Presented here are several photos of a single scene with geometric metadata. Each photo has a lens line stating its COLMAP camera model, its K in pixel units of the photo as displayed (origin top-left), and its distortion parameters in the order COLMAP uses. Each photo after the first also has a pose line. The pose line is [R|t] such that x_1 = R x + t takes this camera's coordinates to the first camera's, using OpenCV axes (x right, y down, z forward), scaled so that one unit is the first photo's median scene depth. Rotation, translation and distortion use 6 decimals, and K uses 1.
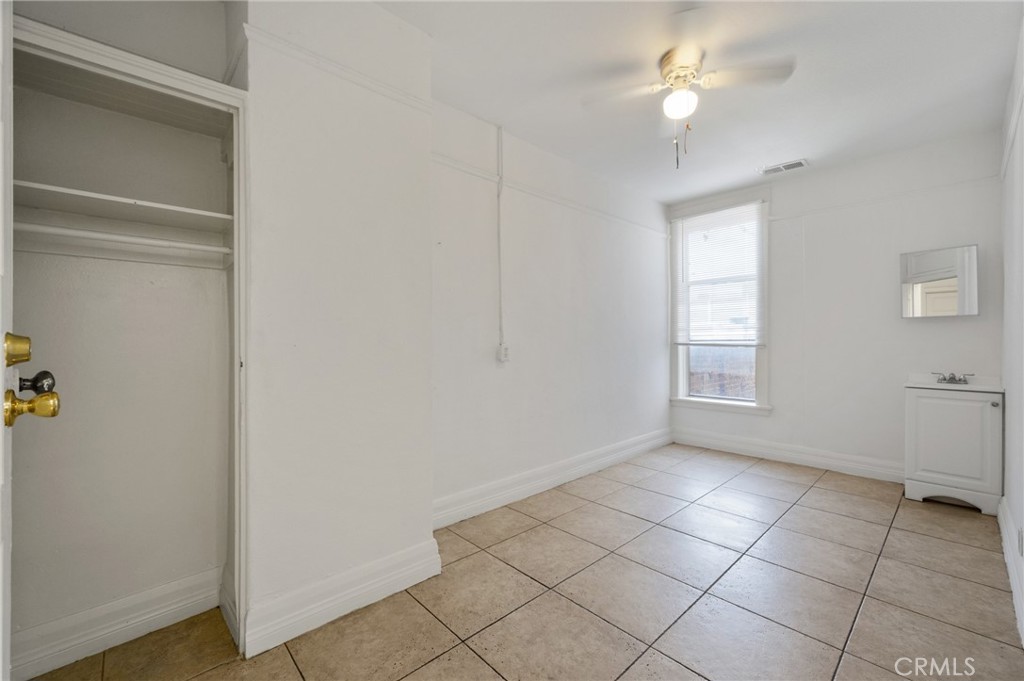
lens RADIAL K [[418.0, 0, 513.5], [0, 418.0, 337.6], [0, 0, 1]] dist [0.000648, 0.000040]
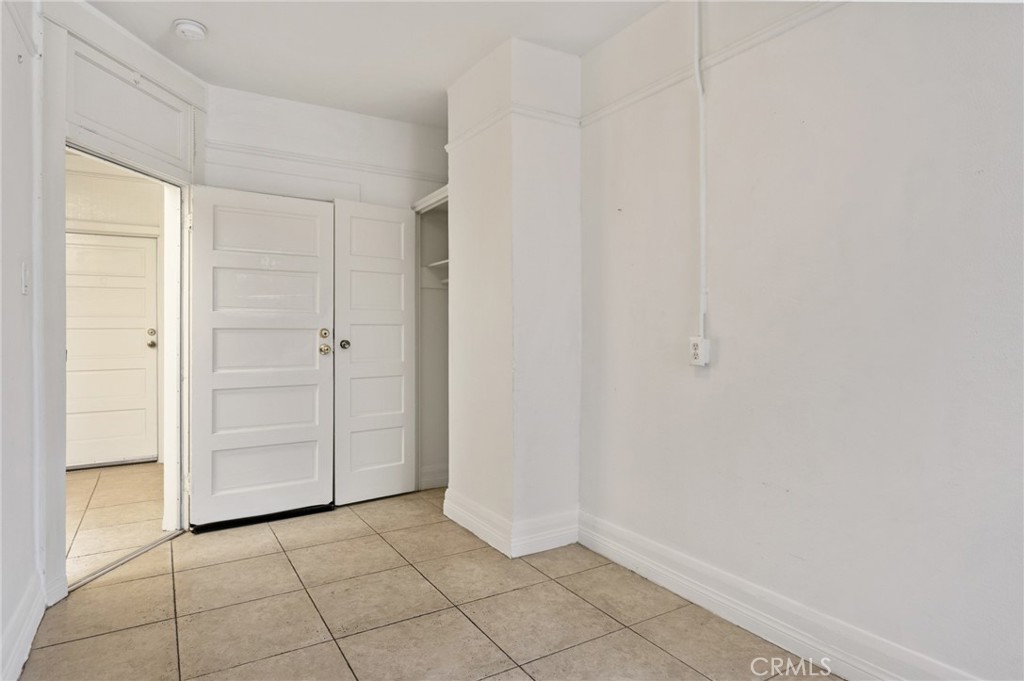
lens RADIAL K [[562.3, 0, 512.8], [0, 562.3, 338.4], [0, 0, 1]] dist [0.001764, 0.000117]
pose [[-0.185317, 0.018000, -0.982514, 1.140374], [0.004708, 0.999837, 0.017429, -0.002335], [0.982668, -0.001395, -0.185372, 1.224557]]
